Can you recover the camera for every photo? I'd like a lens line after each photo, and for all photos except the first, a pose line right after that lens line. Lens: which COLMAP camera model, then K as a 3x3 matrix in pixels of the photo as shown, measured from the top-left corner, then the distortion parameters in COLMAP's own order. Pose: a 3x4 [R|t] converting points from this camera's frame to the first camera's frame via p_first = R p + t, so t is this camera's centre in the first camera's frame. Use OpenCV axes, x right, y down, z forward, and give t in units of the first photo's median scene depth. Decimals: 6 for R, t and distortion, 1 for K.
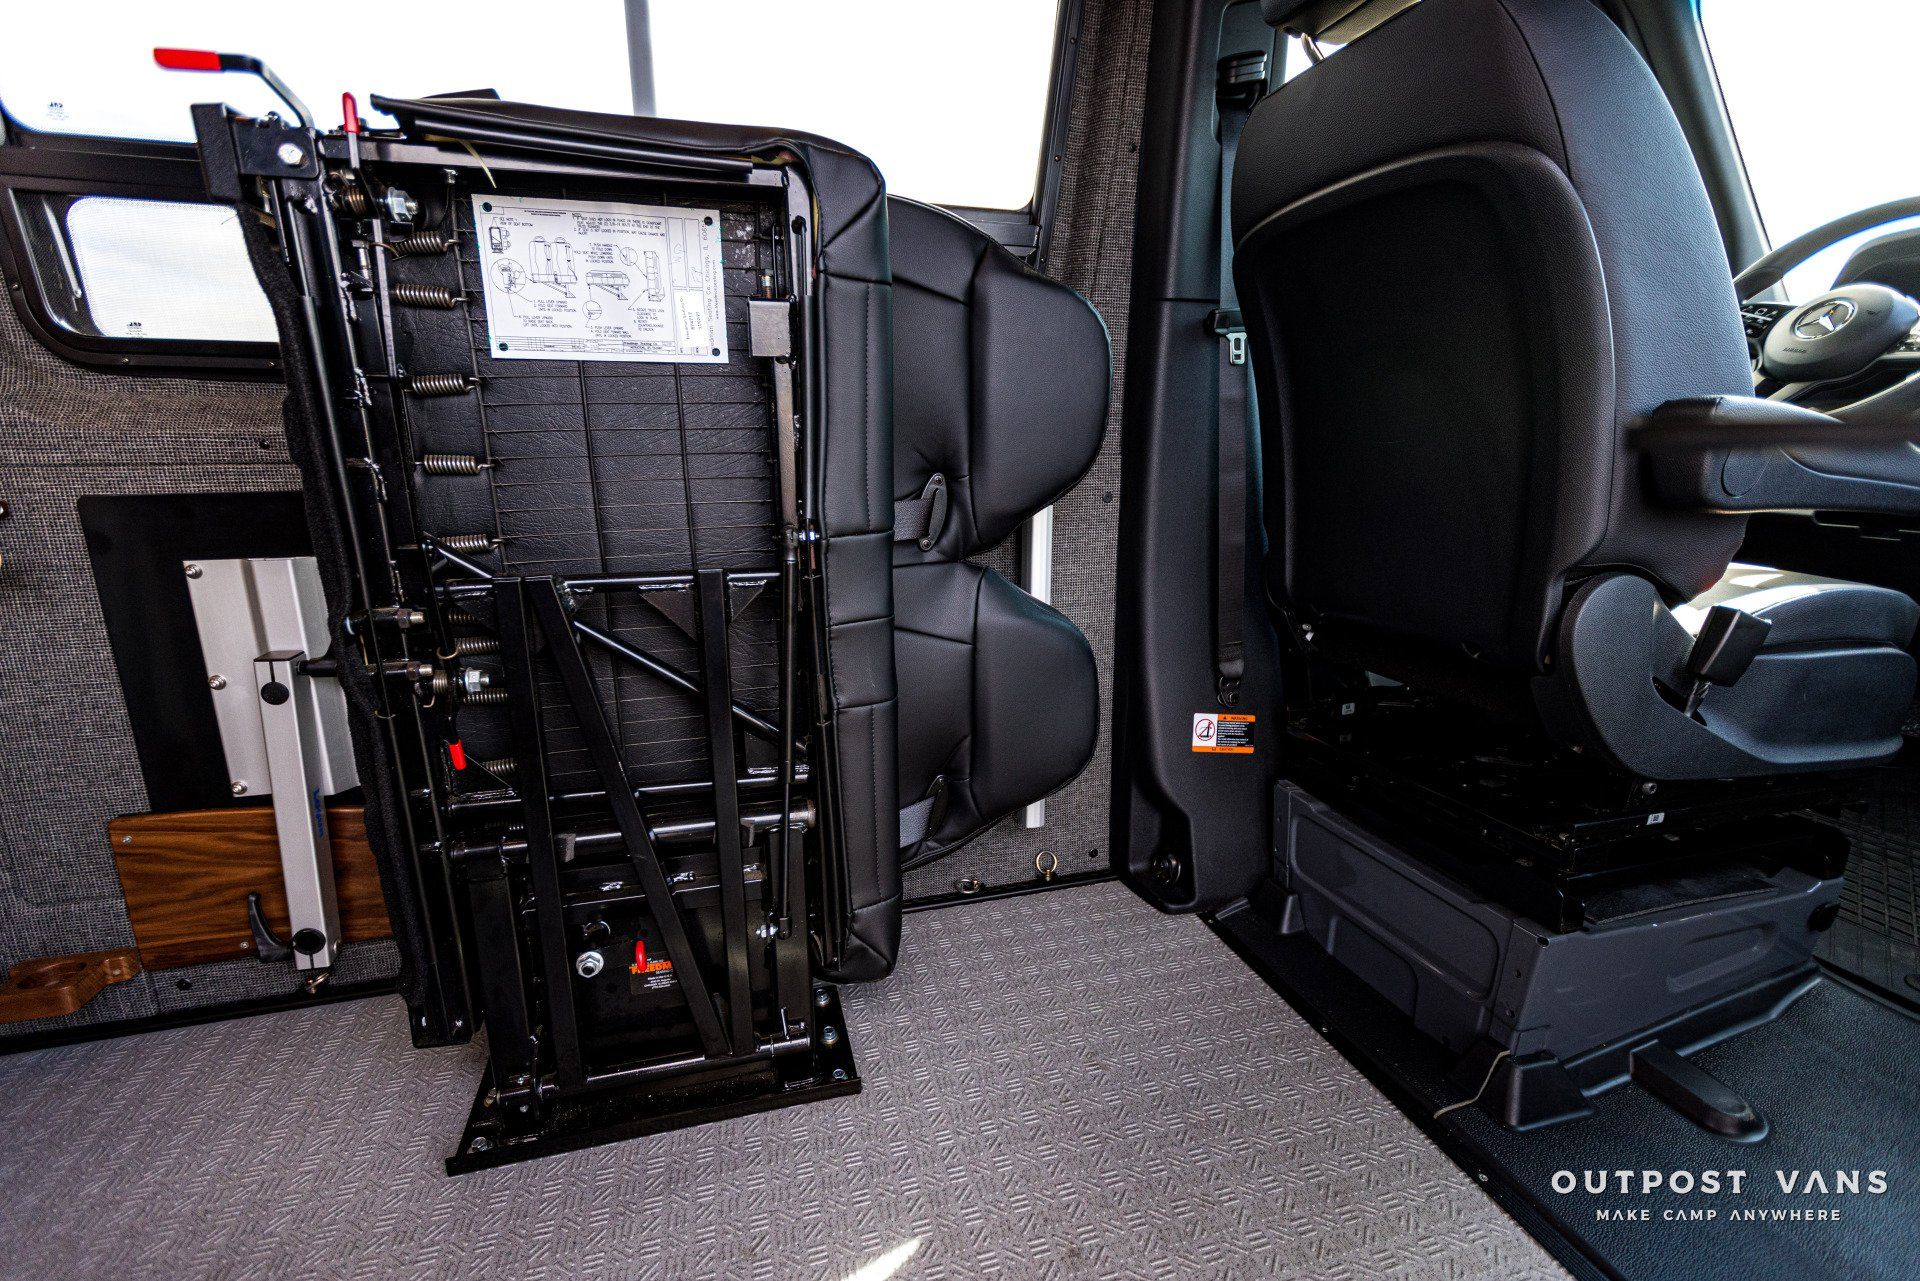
lens RADIAL K [[853.2, 0, 954.9], [0, 853.2, 645.3], [0, 0, 1]] dist [-0.000395, -0.000103]
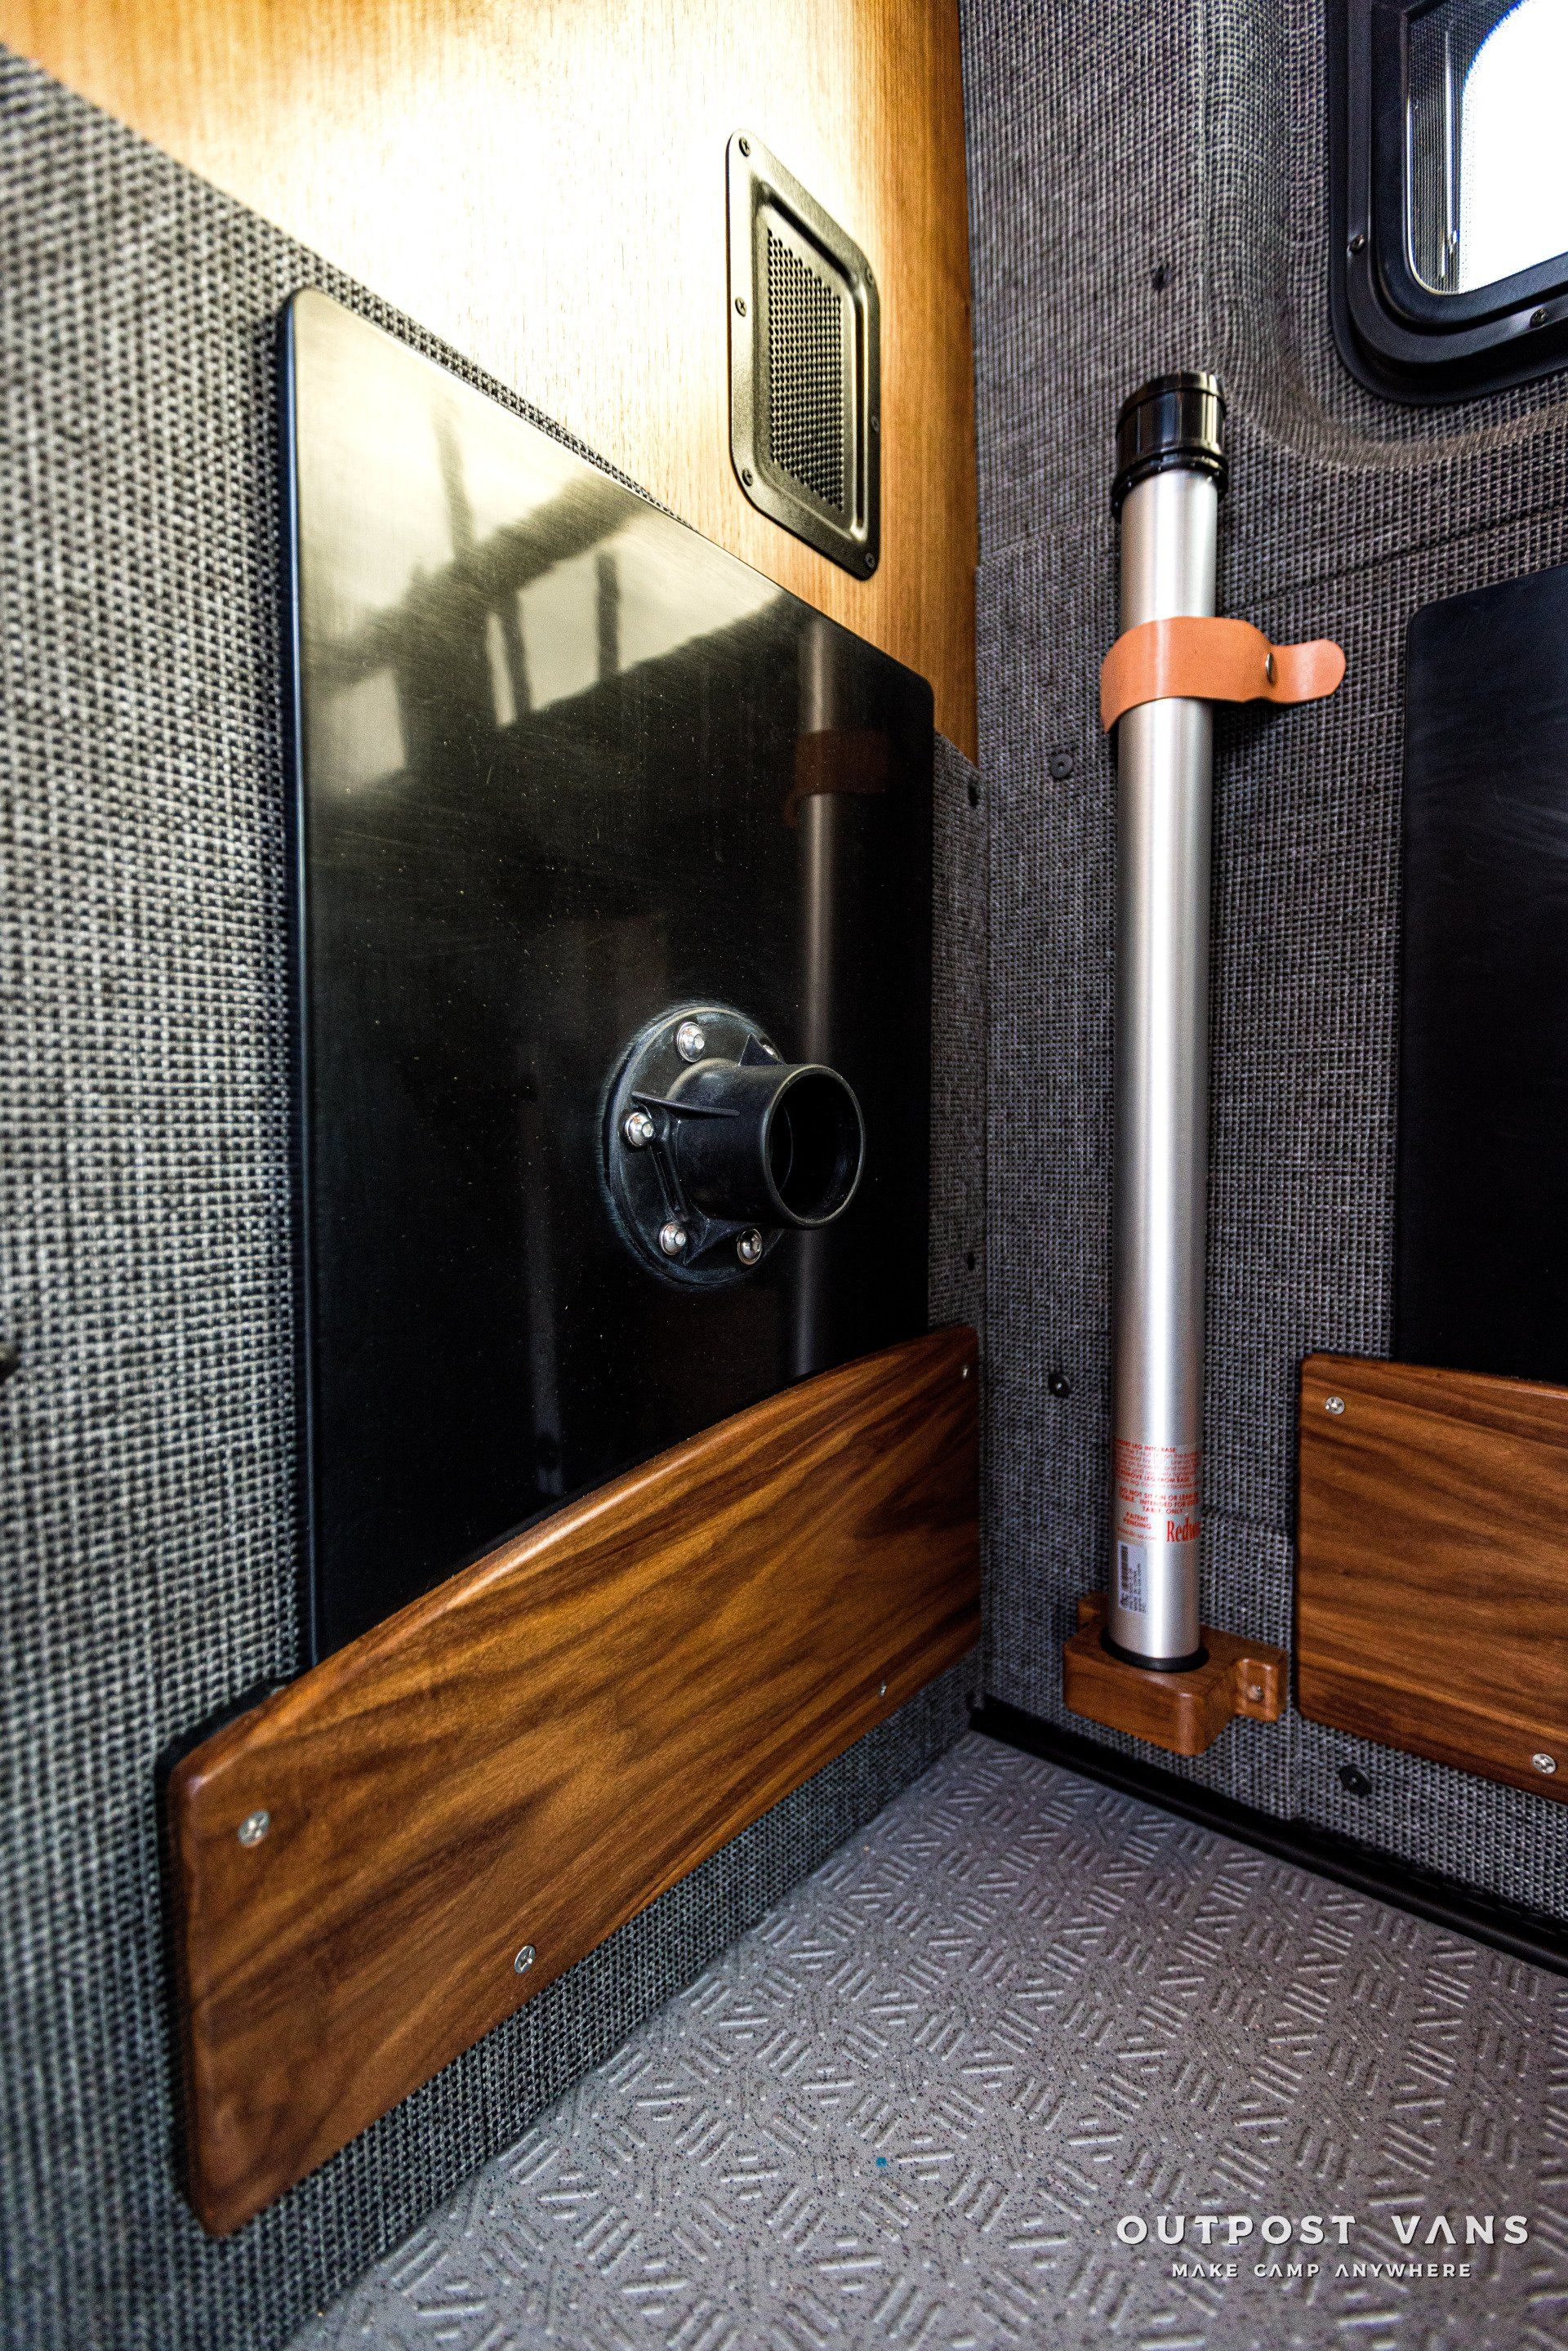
lens RADIAL K [[1015.2, 0, 792.6], [0, 1015.2, 1197.1], [0, 0, 1]] dist [0.001145, -0.000374]
pose [[0.558190, 0.053348, -0.827996, -0.699340], [-0.183209, 0.981224, -0.060289, 0.205093], [0.809233, 0.185349, 0.557483, 0.460111]]
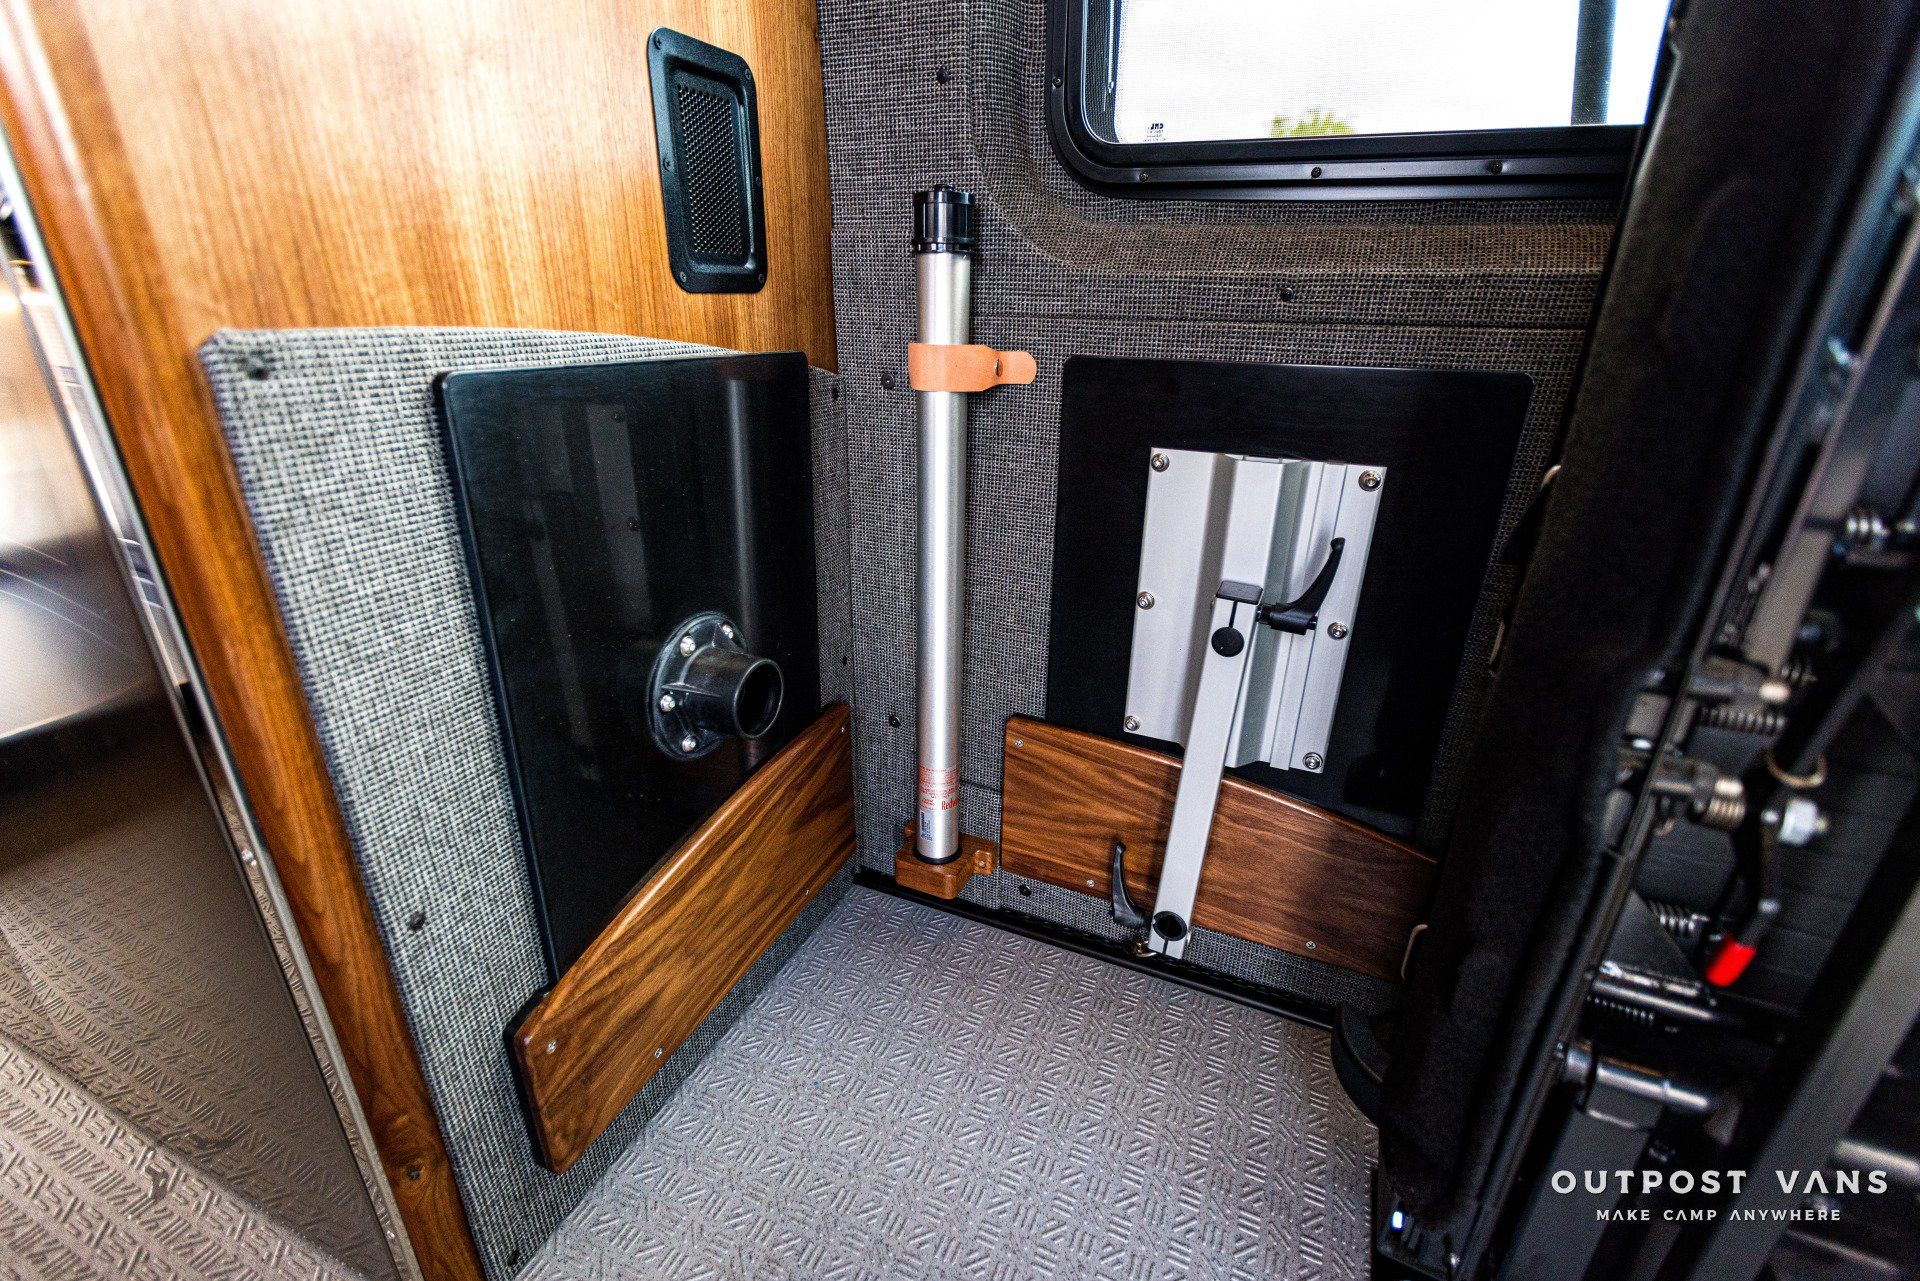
lens RADIAL K [[836.0, 0, 960.0], [0, 836.0, 640.5], [0, 0, 1]] dist [0.000303, -0.000645]
pose [[0.769234, 0.263871, -0.581938, -0.526063], [-0.166797, 0.962093, 0.215767, -0.062391], [0.616813, -0.068910, 0.784087, 0.262269]]
